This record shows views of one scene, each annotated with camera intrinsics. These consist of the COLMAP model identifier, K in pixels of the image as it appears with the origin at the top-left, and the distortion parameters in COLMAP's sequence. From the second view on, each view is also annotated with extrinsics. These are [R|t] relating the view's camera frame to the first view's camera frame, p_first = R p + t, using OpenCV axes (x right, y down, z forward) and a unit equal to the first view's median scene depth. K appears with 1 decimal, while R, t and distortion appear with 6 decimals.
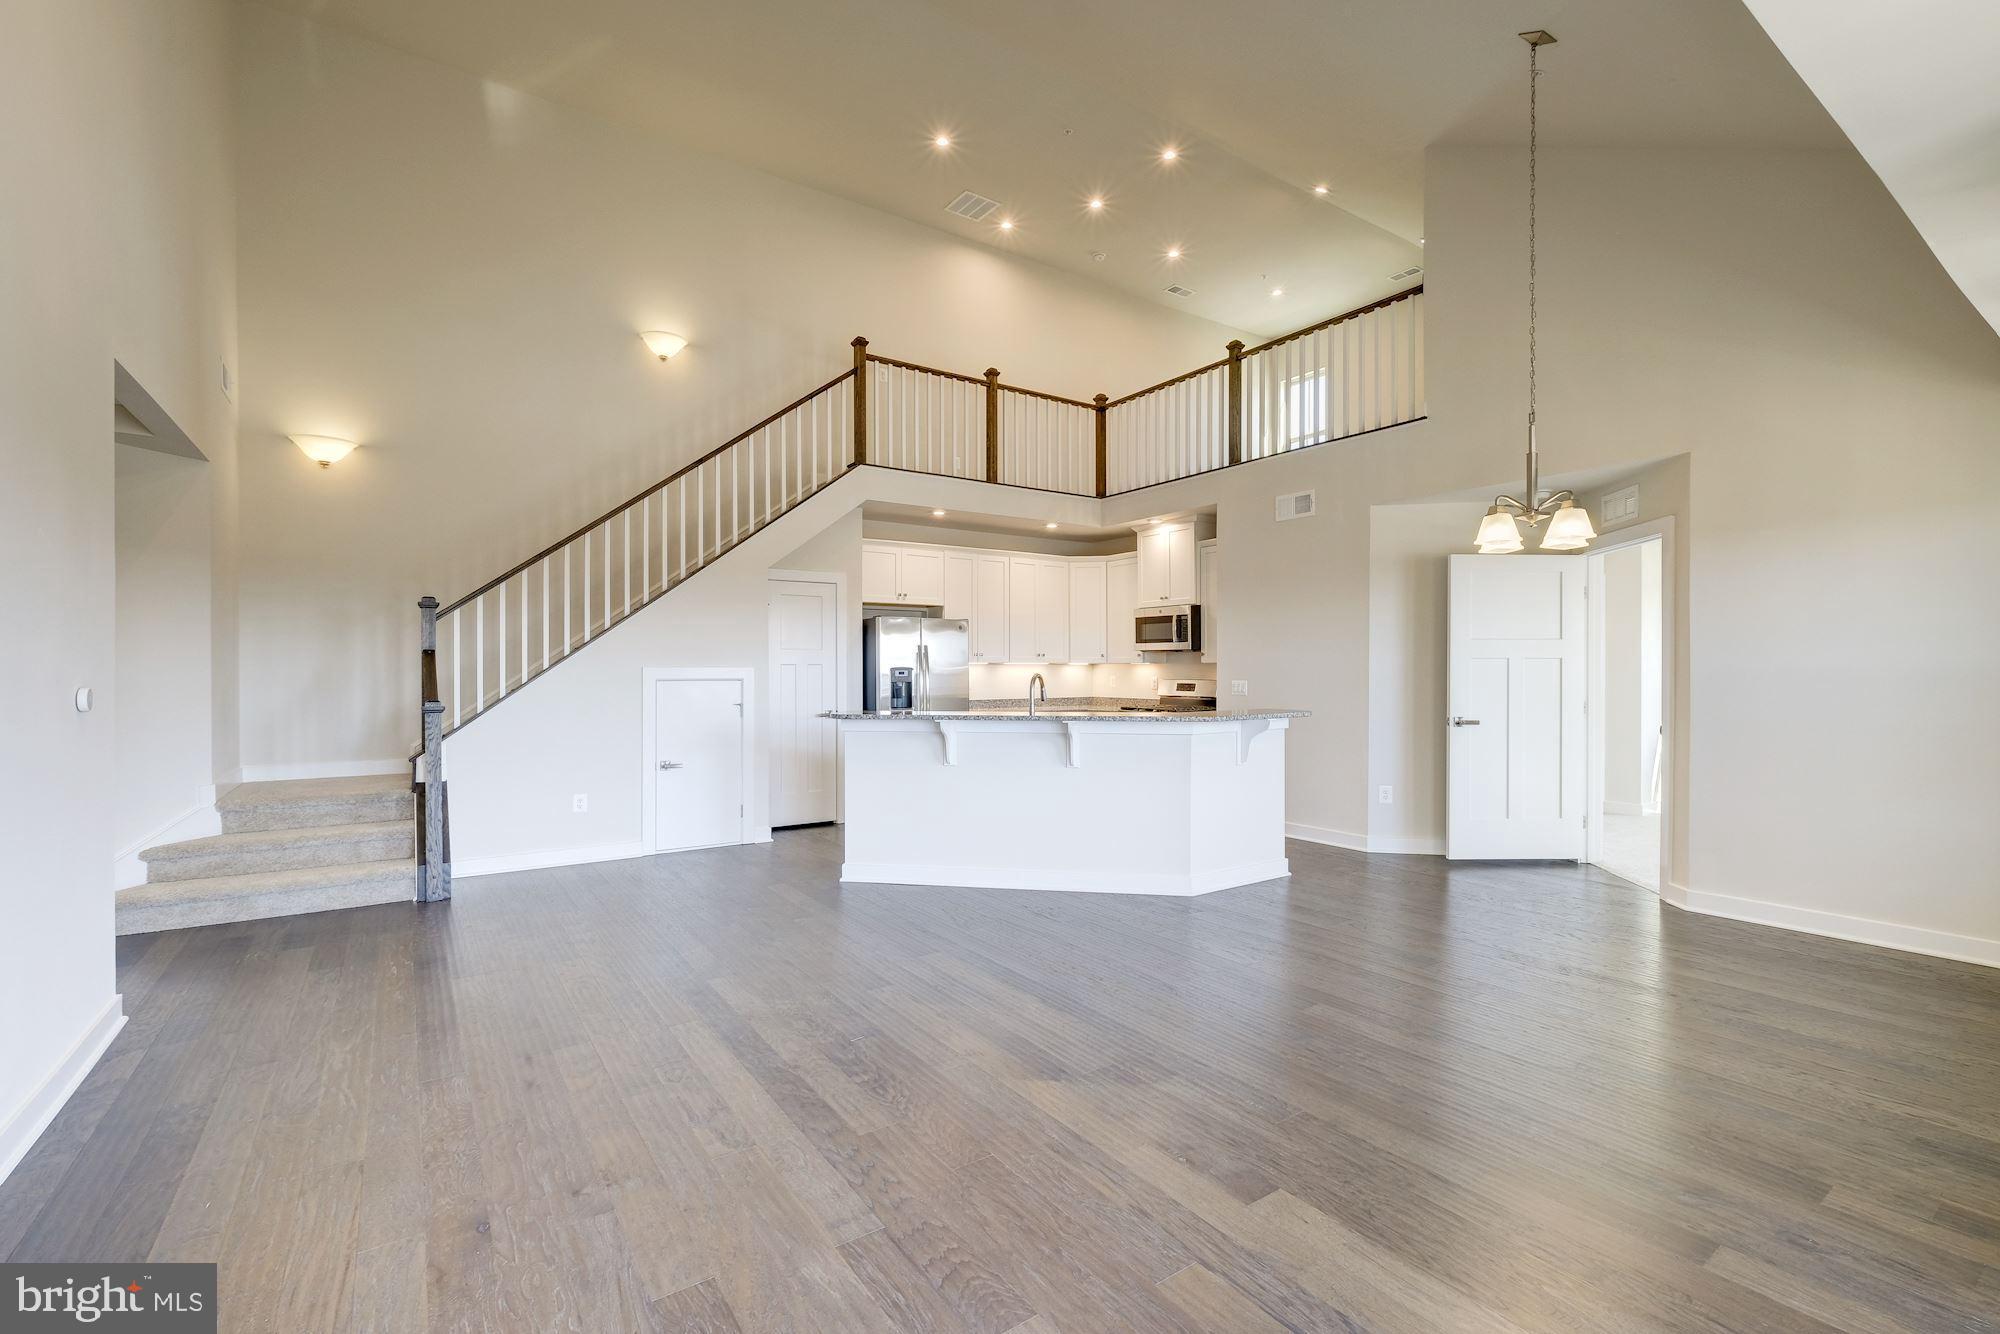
lens RADIAL K [[875.8, 0, 1008.3], [0, 875.8, 667.4], [0, 0, 1]] dist [0.004043, 0.001276]
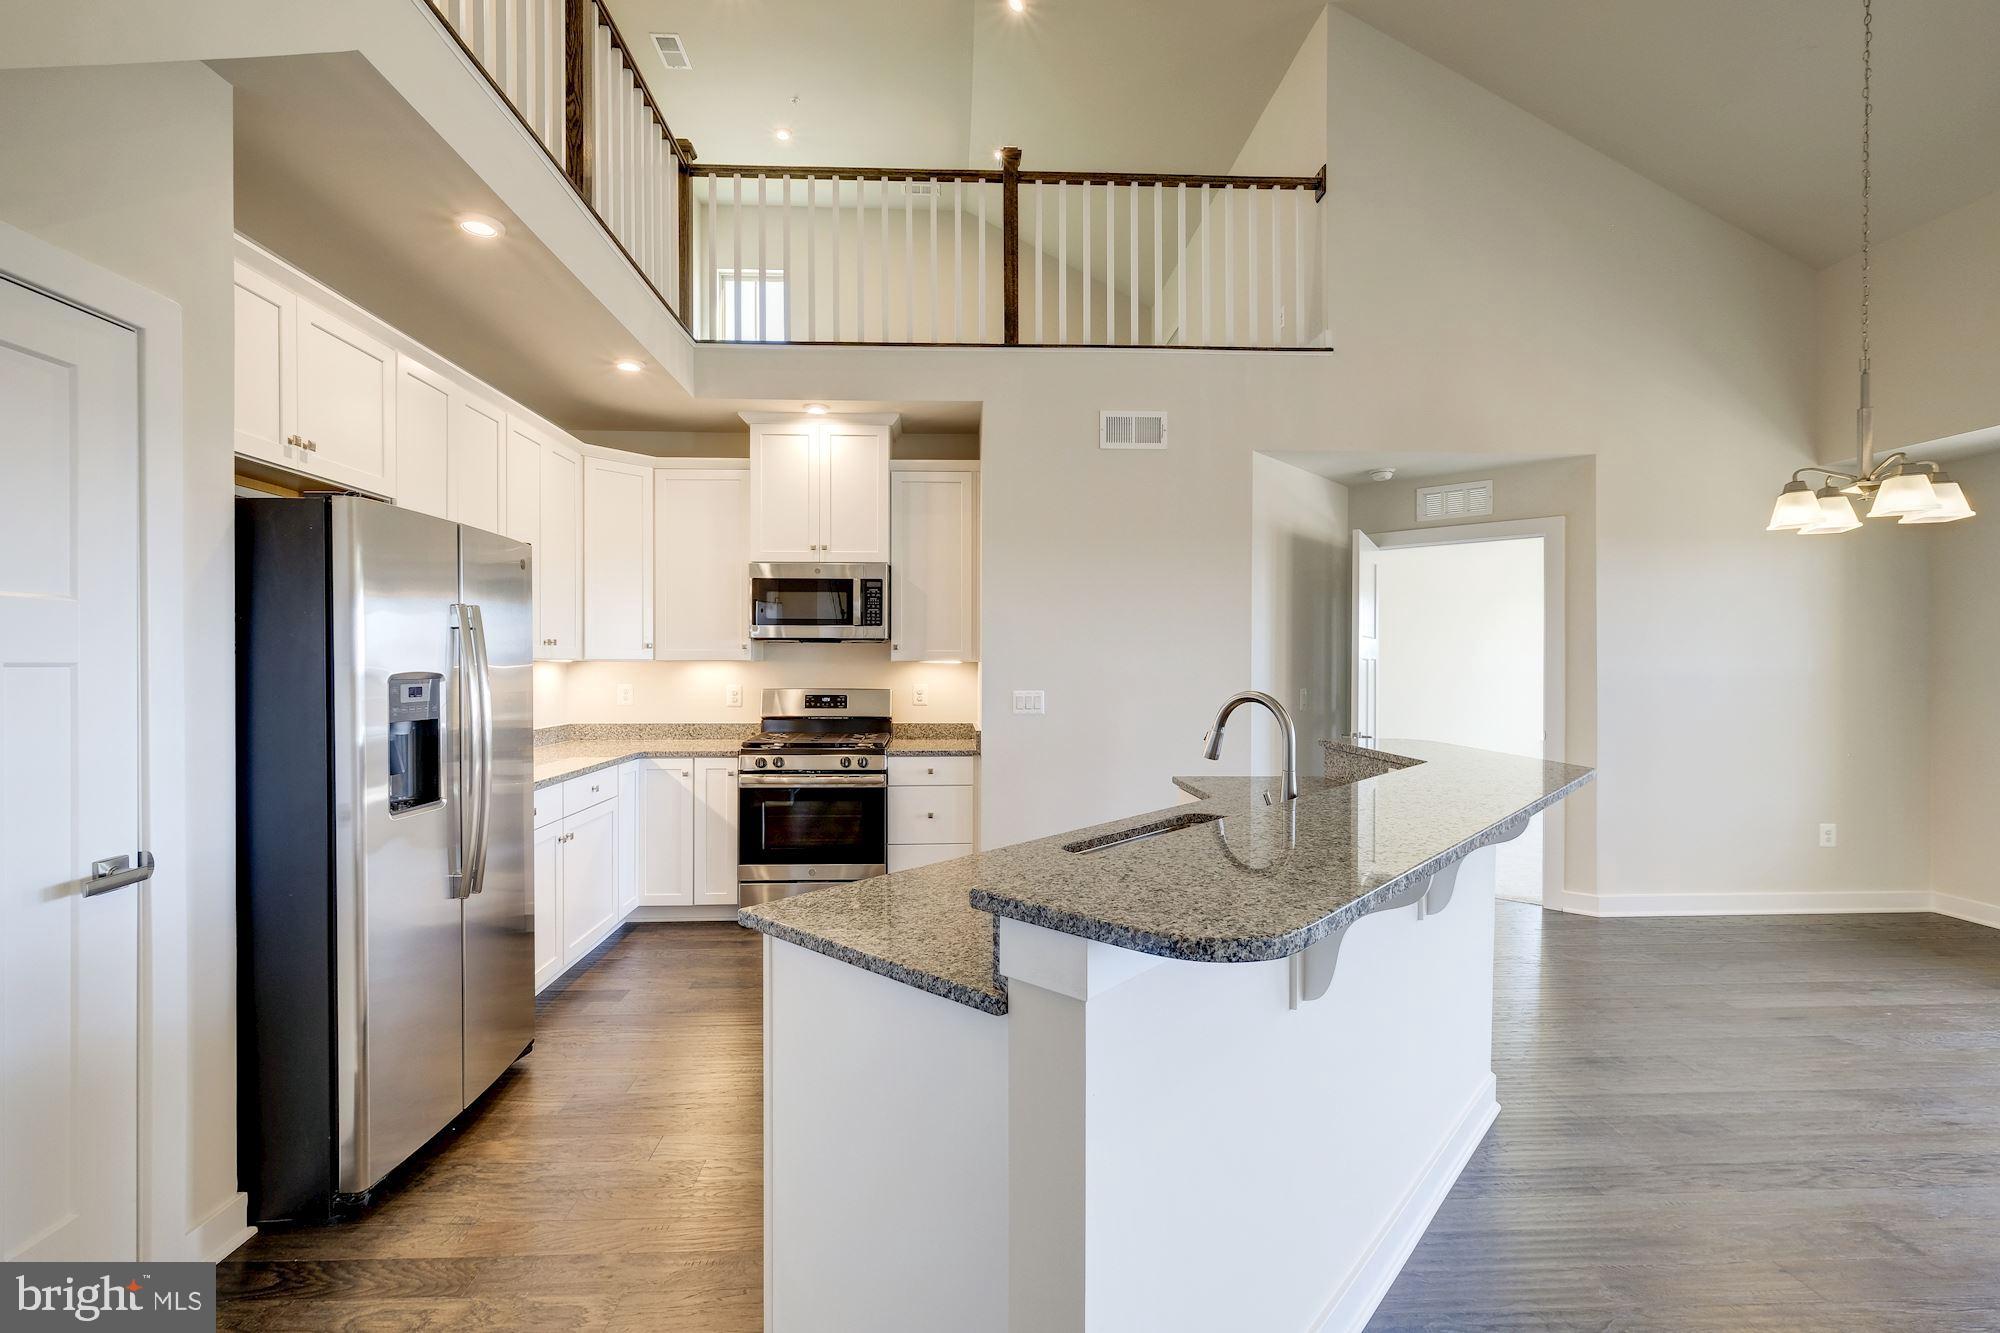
lens RADIAL K [[875.8, 0, 993.6], [0, 875.8, 669.7], [0, 0, 1]] dist [0.004043, 0.001276]
pose [[0.541128, -0.003921, 0.840931, -0.256951], [-0.002791, 0.999975, 0.006459, -0.003704], [-0.840935, -0.005842, 0.541104, 0.624208]]
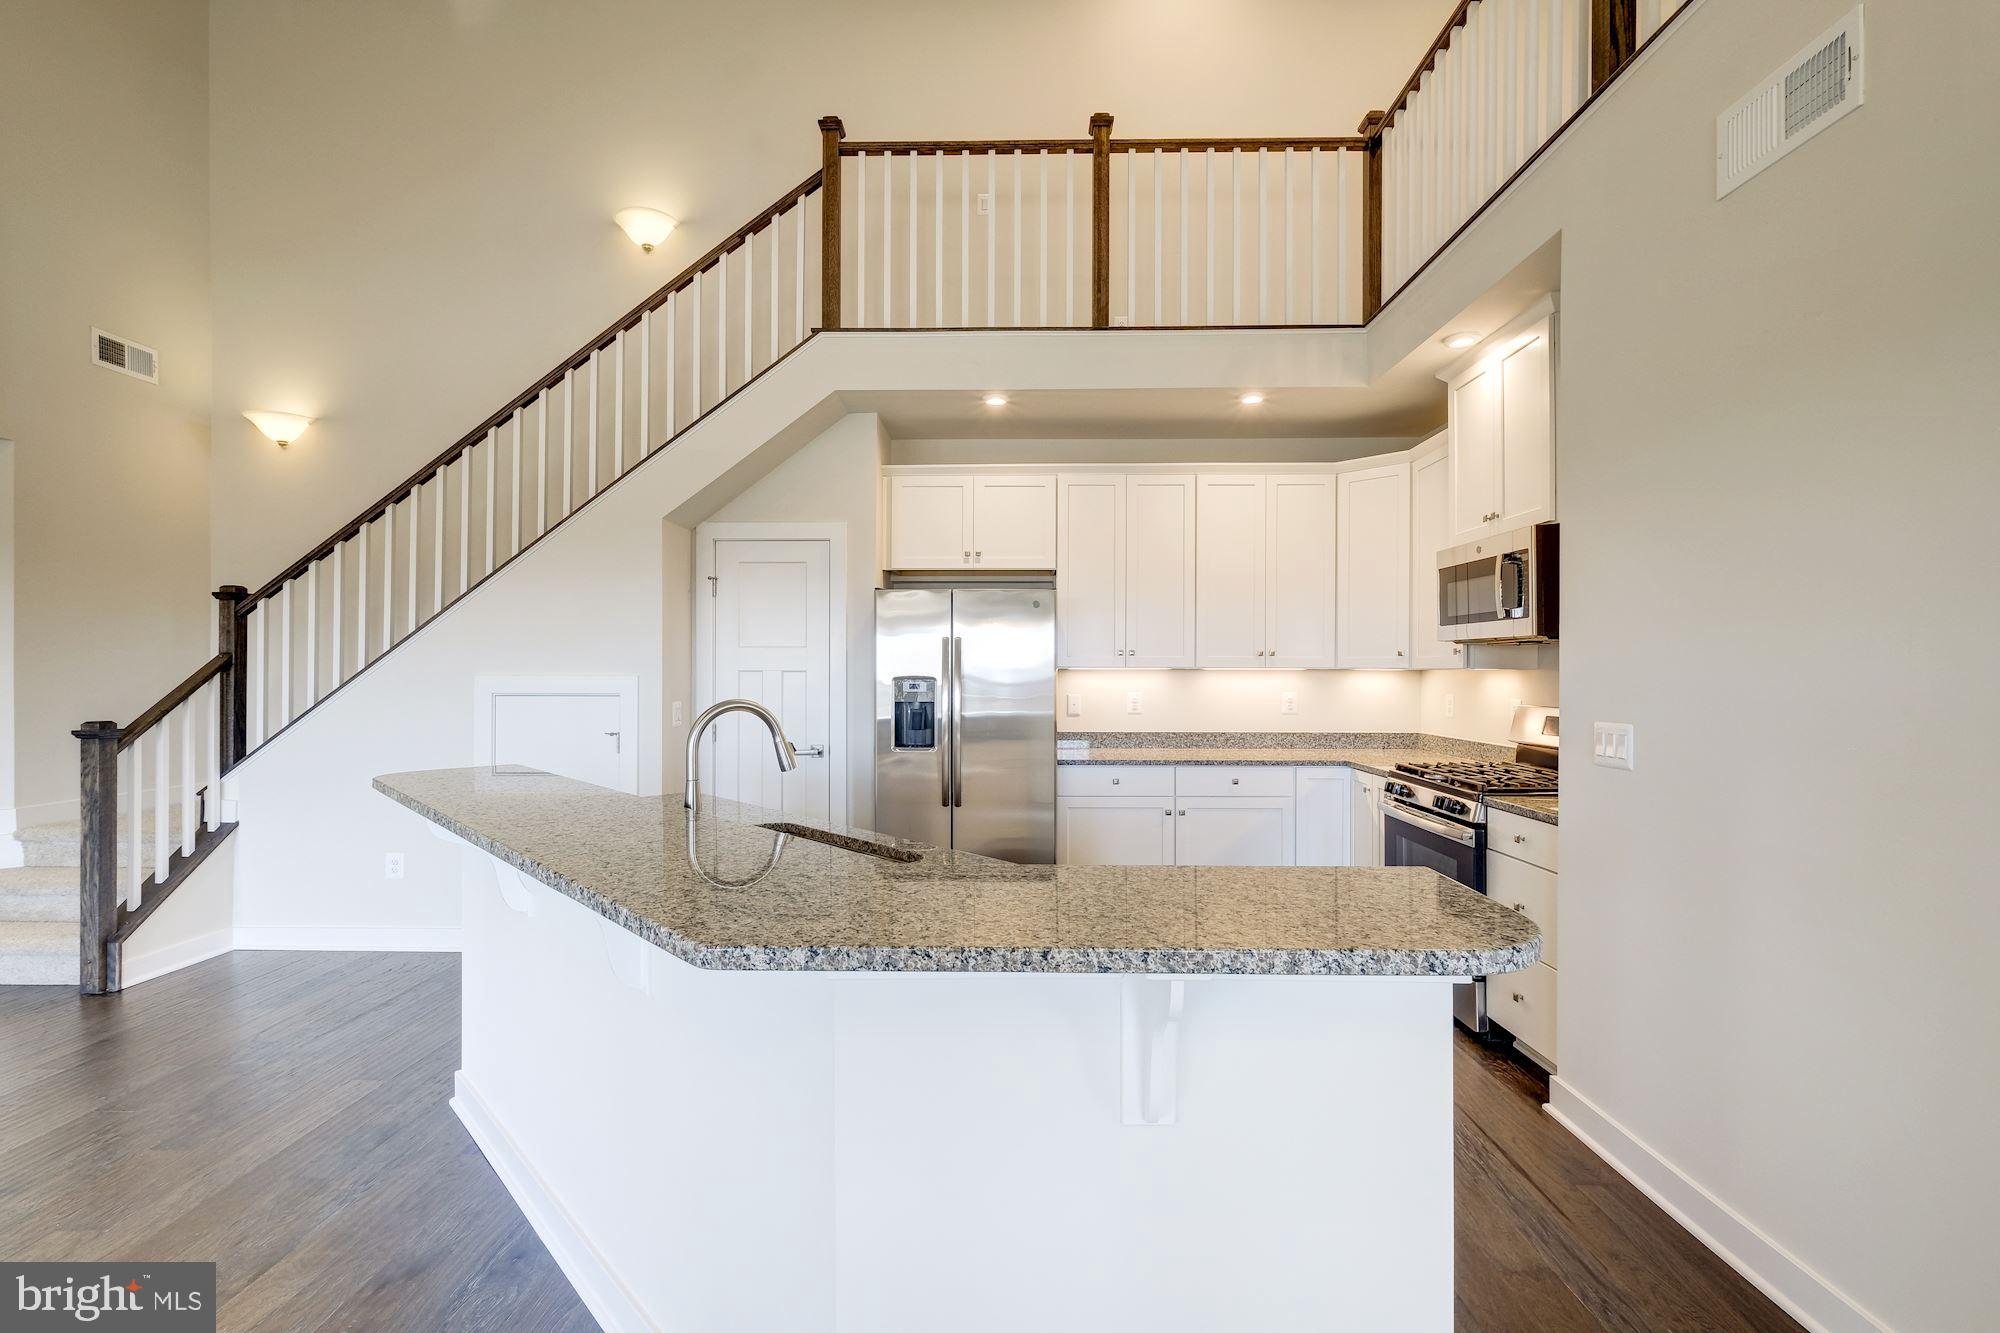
lens RADIAL K [[875.8, 0, 1007.8], [0, 875.8, 673.1], [0, 0, 1]] dist [0.004043, 0.001276]
pose [[0.810903, 0.003380, -0.585171, 0.250252], [-0.001273, 0.999991, 0.004012, -0.004227], [0.585179, -0.002509, 0.810900, 0.537161]]
